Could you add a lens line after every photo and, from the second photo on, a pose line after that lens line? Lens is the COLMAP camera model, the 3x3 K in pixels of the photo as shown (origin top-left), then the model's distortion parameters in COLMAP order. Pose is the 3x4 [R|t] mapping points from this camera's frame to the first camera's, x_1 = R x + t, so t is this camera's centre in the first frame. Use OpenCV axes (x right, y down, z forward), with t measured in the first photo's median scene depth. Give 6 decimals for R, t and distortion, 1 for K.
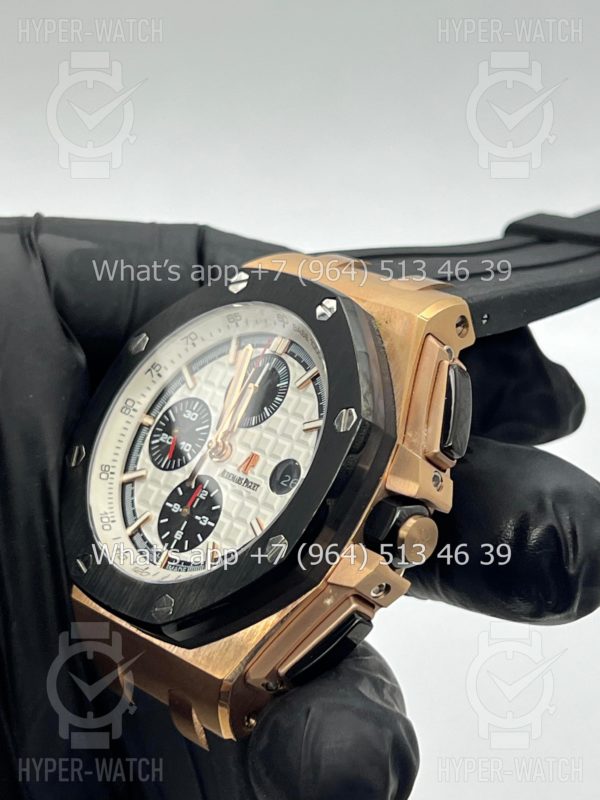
lens RADIAL K [[1859.1, 0, 298.8], [0, 1859.1, 397.8], [0, 0, 1]] dist [0.179206, 0.000000]
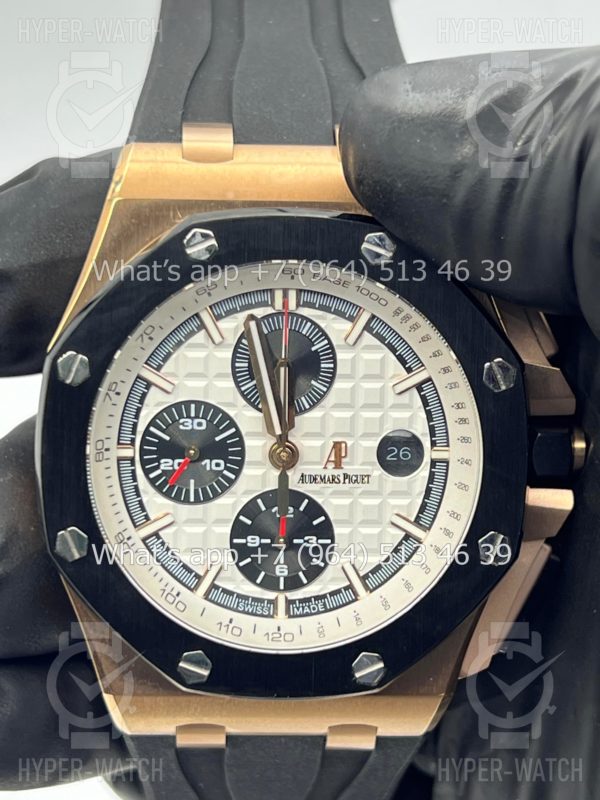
lens RADIAL K [[1859.1, 0, 303.9], [0, 1859.1, 394.6], [0, 0, 1]] dist [0.179206, 0.000000]
pose [[0.628144, -0.512920, 0.585106, -0.481664], [0.200378, 0.833240, 0.515324, -0.394908], [-0.751854, -0.206455, 0.626173, 0.497907]]
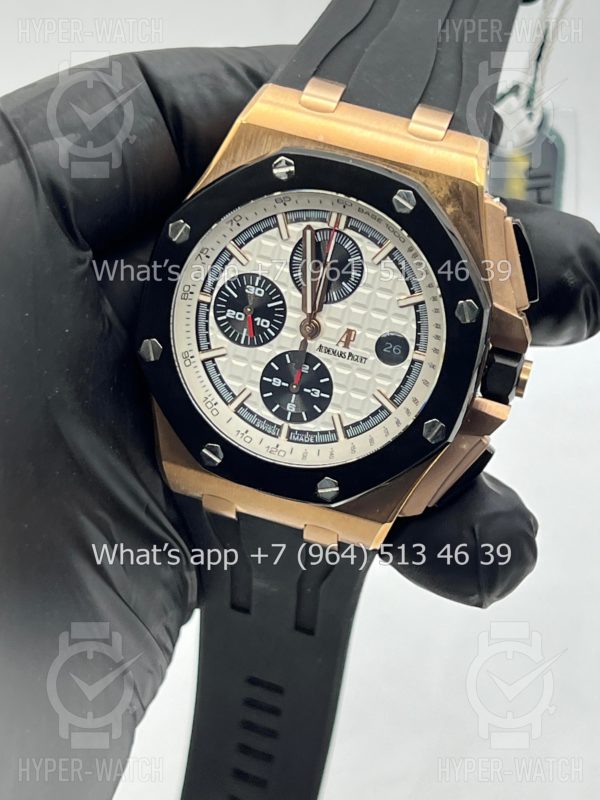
lens RADIAL K [[1859.1, 0, 296.7], [0, 1859.1, 406.6], [0, 0, 1]] dist [0.179206, 0.000000]
pose [[0.842994, -0.359275, 0.400353, -0.506304], [0.091536, 0.829211, 0.551389, -0.541435], [-0.530078, -0.428171, 0.731906, 0.167875]]
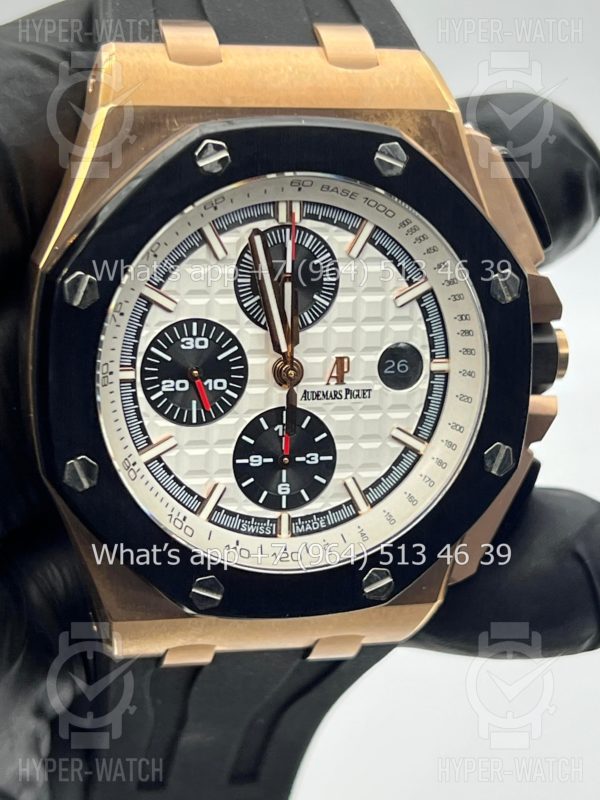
lens RADIAL K [[1859.1, 0, 299.7], [0, 1859.1, 406.2], [0, 0, 1]] dist [0.179206, 0.000000]
pose [[0.483967, -0.584191, 0.651534, -0.544398], [0.101003, 0.776852, 0.621530, -0.434462], [-0.869238, -0.234993, 0.434976, 0.650173]]
